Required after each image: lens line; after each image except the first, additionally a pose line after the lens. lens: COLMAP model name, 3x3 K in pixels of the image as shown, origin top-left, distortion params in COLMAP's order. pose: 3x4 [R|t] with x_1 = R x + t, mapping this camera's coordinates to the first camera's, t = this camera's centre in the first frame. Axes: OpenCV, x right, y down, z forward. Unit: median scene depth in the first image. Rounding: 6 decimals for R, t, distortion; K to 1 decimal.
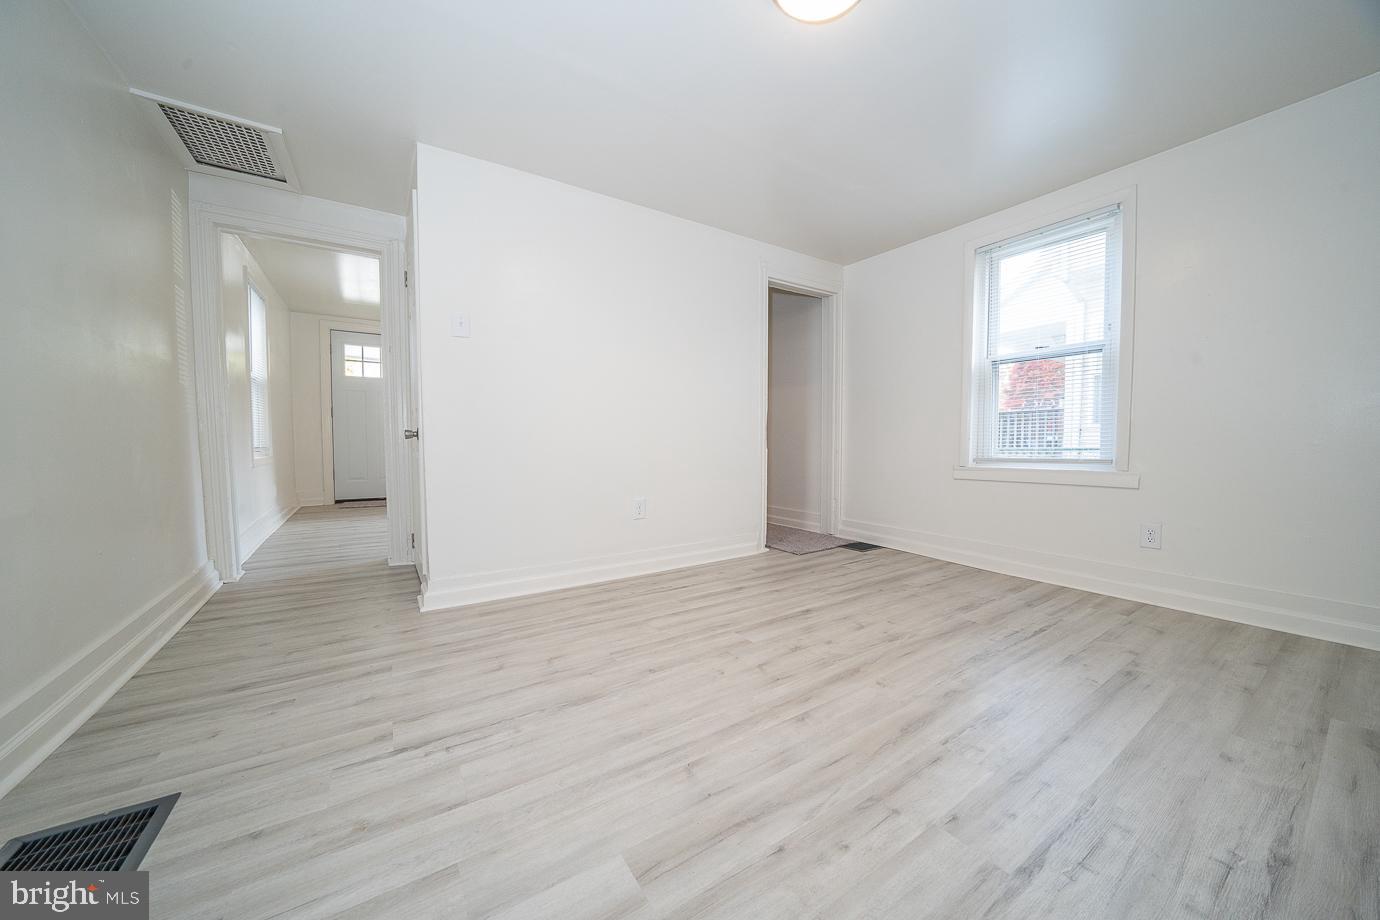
lens RADIAL K [[477.6, 0, 692.3], [0, 477.6, 461.3], [0, 0, 1]] dist [-0.029112, 0.003760]
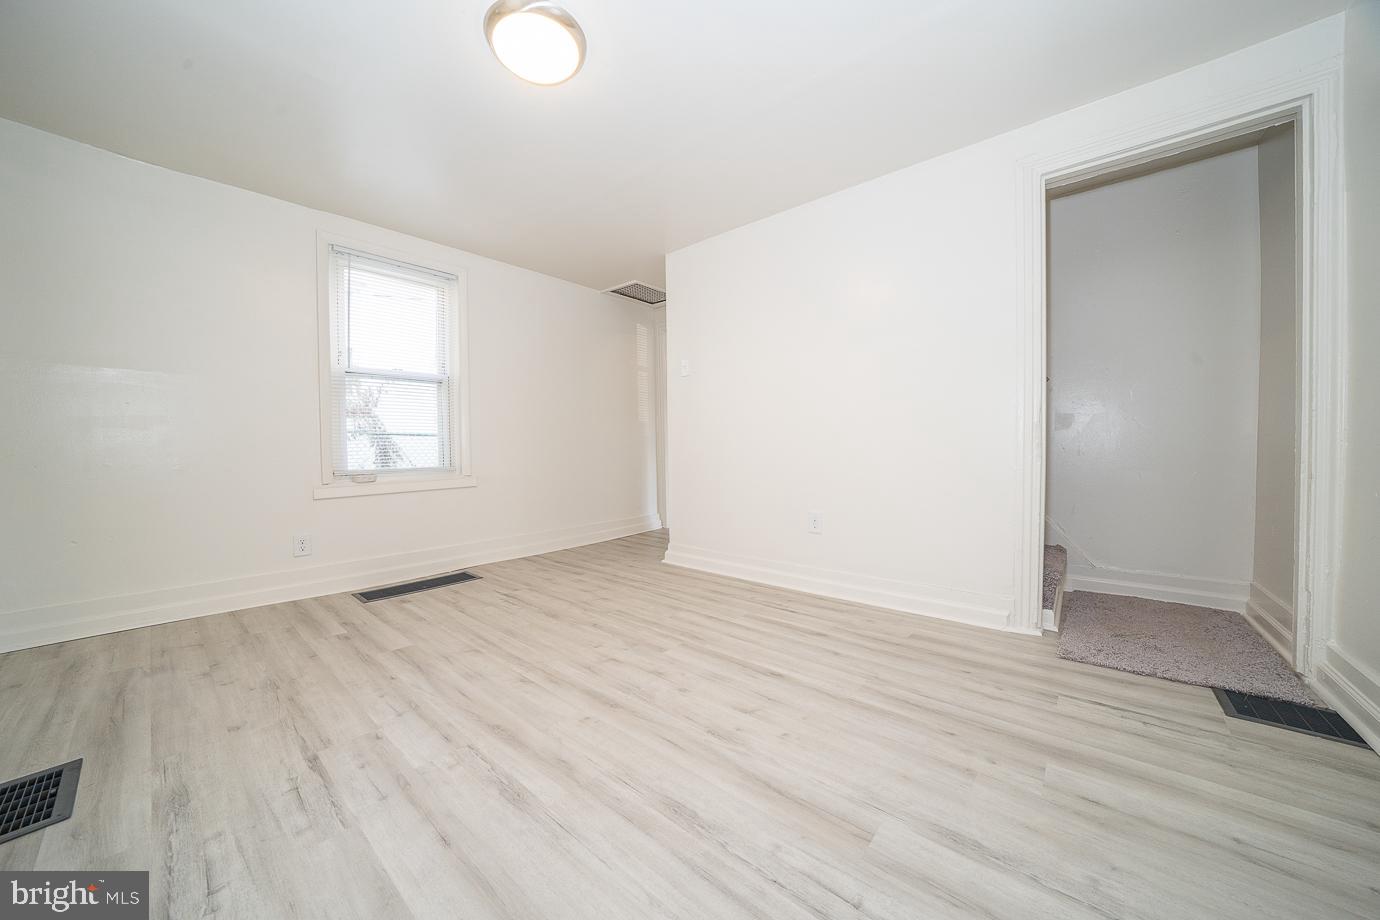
lens RADIAL K [[477.6, 0, 692.3], [0, 477.6, 461.3], [0, 0, 1]] dist [-0.029112, 0.003760]
pose [[0.284857, 0.023163, -0.958290, 1.046020], [-0.041141, 0.999082, 0.011920, -0.030811], [0.957687, 0.036029, 0.285548, 0.735321]]
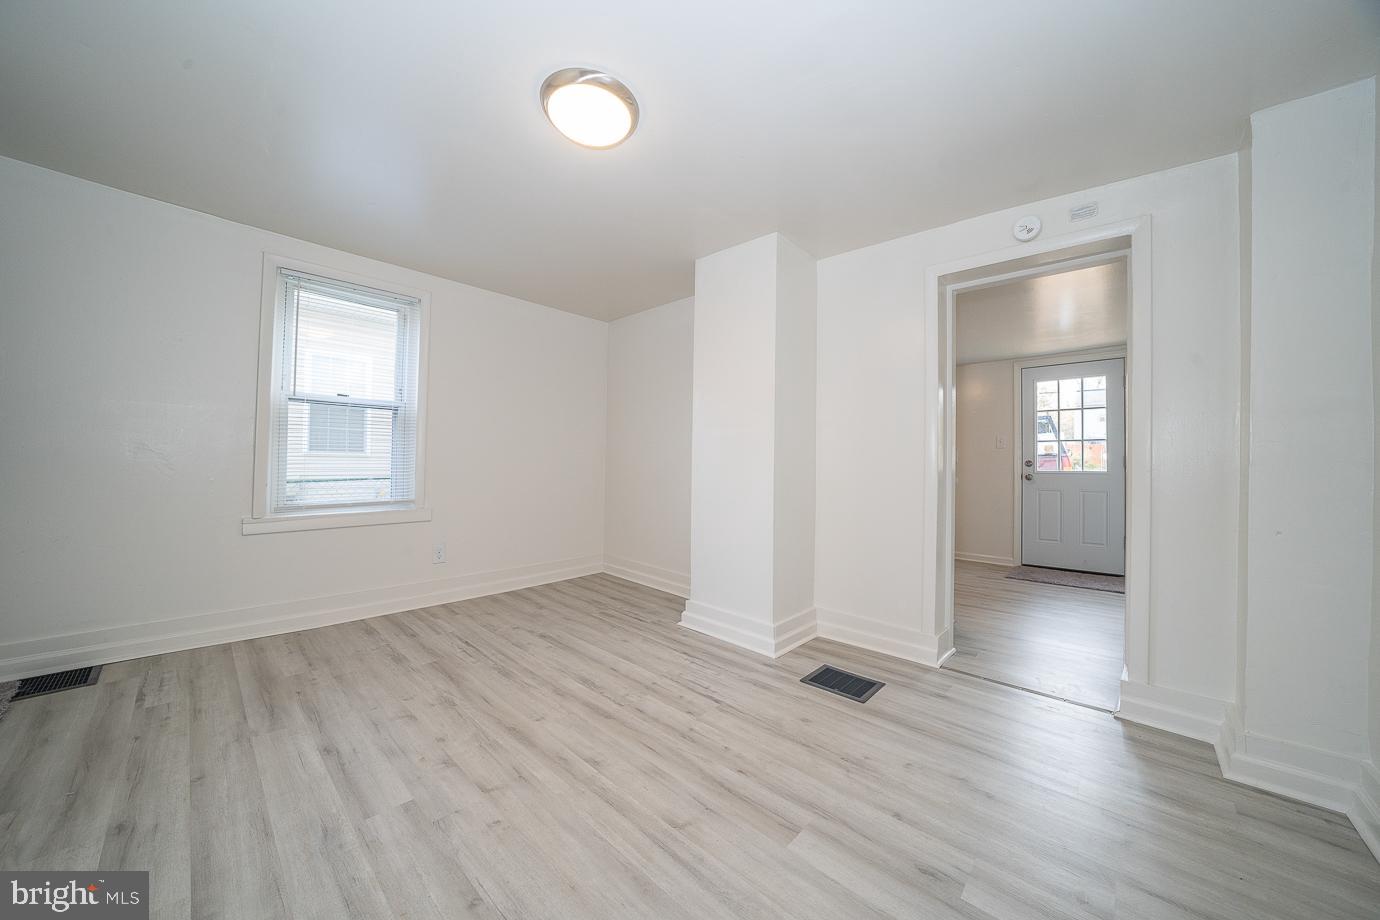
lens RADIAL K [[477.6, 0, 692.3], [0, 477.6, 461.3], [0, 0, 1]] dist [-0.029112, 0.003760]
pose [[-0.245710, 0.002728, 0.969339, -0.635174], [0.024753, 0.999688, 0.003461, -0.115014], [-0.969027, 0.024845, -0.245701, 0.725606]]
